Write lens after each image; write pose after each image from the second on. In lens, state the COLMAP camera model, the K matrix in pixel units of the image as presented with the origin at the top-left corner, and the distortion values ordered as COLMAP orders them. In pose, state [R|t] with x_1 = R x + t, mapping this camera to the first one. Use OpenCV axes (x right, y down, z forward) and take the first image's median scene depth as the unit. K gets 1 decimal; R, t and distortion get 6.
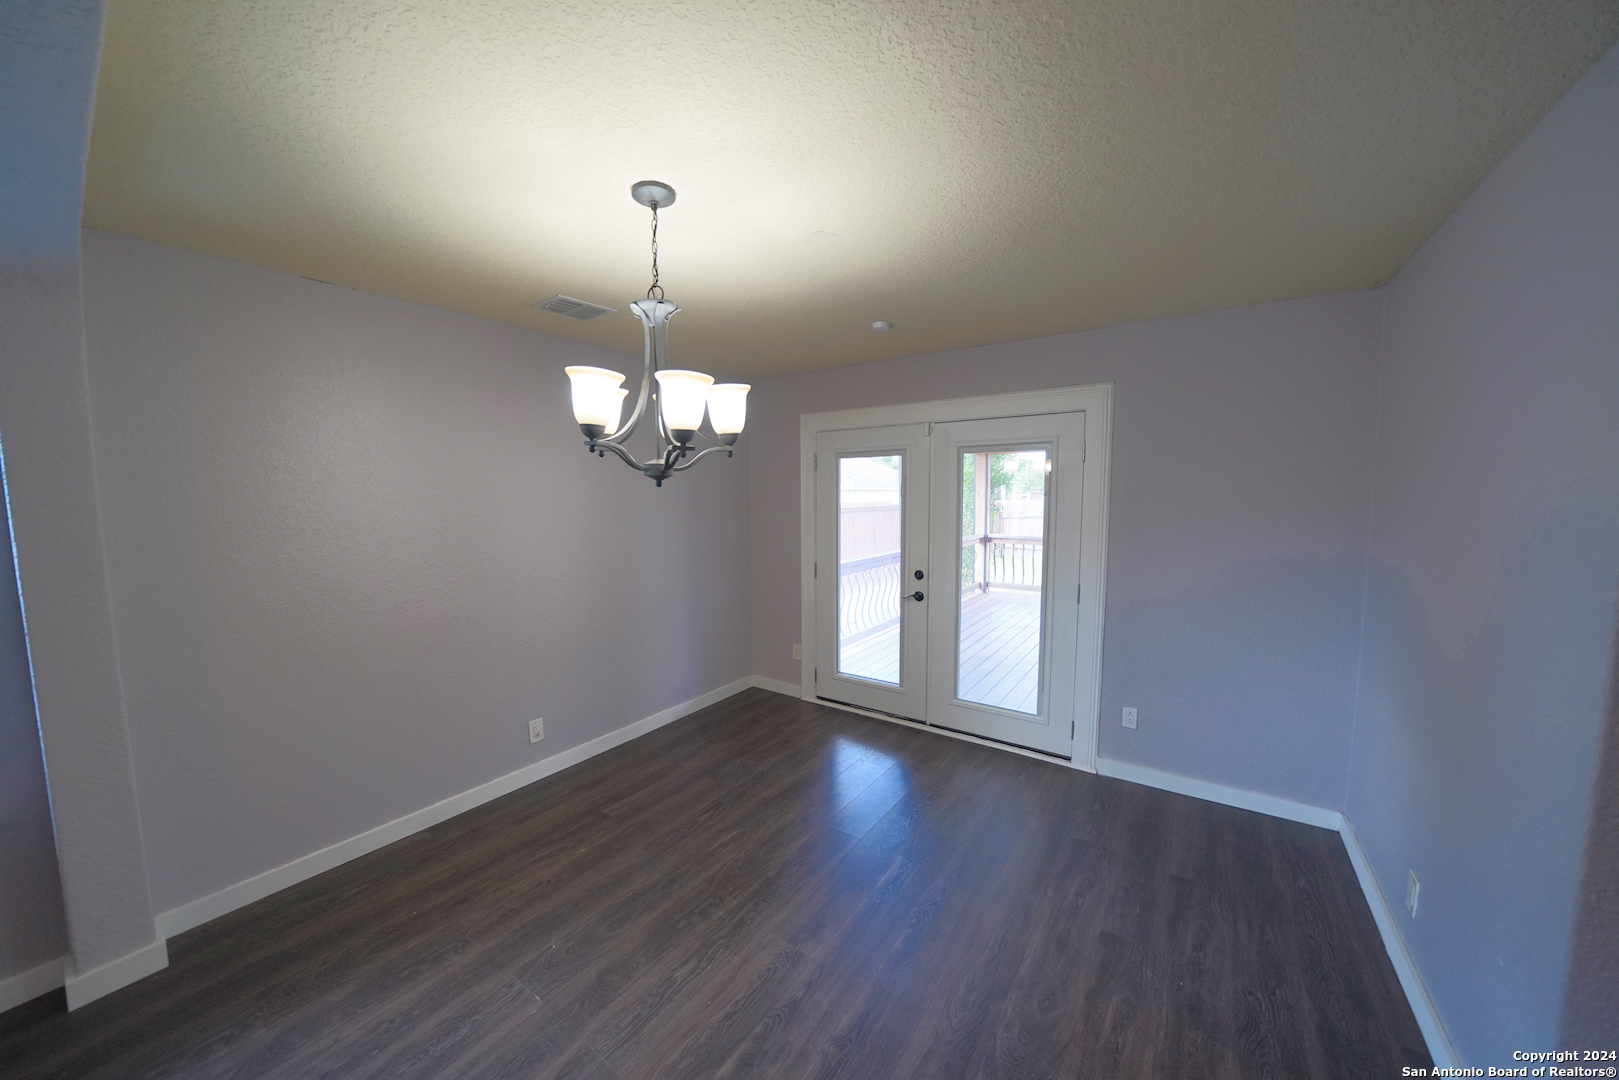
lens RADIAL K [[556.7, 0, 798.3], [0, 556.7, 545.8], [0, 0, 1]] dist [-0.023625, 0.000353]
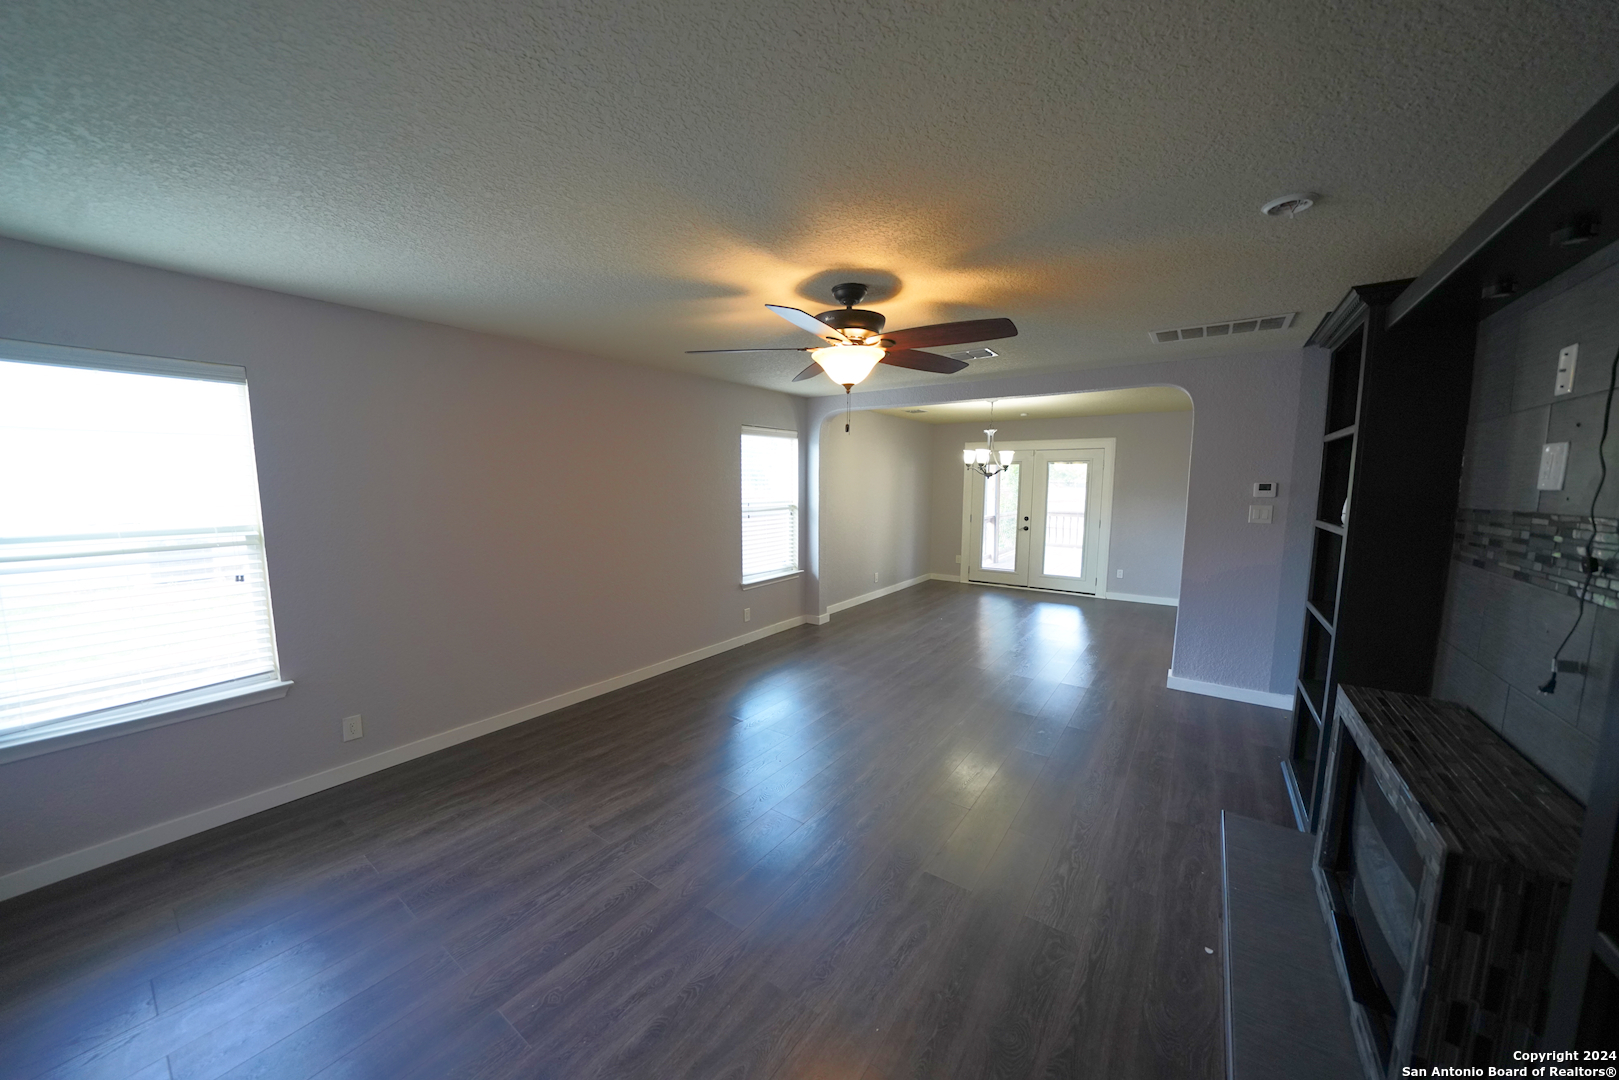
lens RADIAL K [[556.7, 0, 798.3], [0, 556.7, 545.8], [0, 0, 1]] dist [-0.023625, 0.000353]
pose [[0.999879, 0.007285, -0.013764, -0.655446], [-0.006983, 0.999738, 0.021815, 0.117932], [0.013920, -0.021716, 0.999667, -1.212504]]
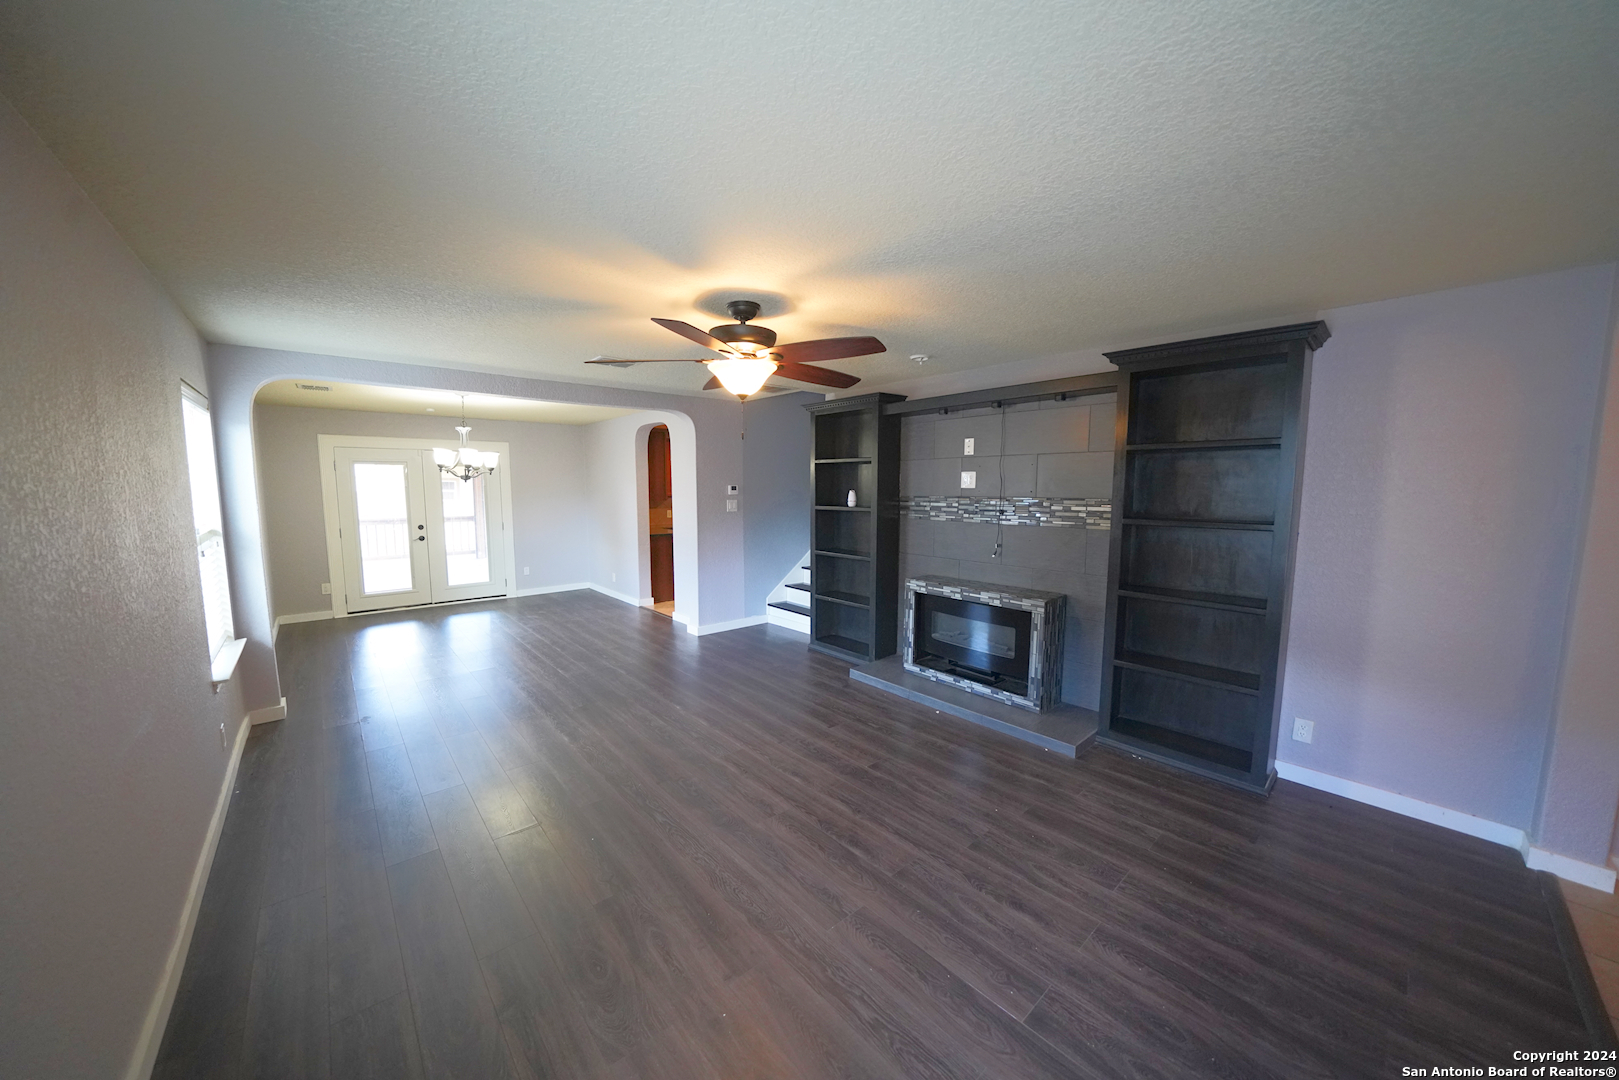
lens RADIAL K [[556.7, 0, 798.3], [0, 556.7, 545.8], [0, 0, 1]] dist [-0.023625, 0.000353]
pose [[0.232607, -0.099663, 0.967451, -1.339425], [0.087599, 0.992840, 0.081216, 0.075491], [-0.968618, 0.065856, 0.239672, -0.730706]]
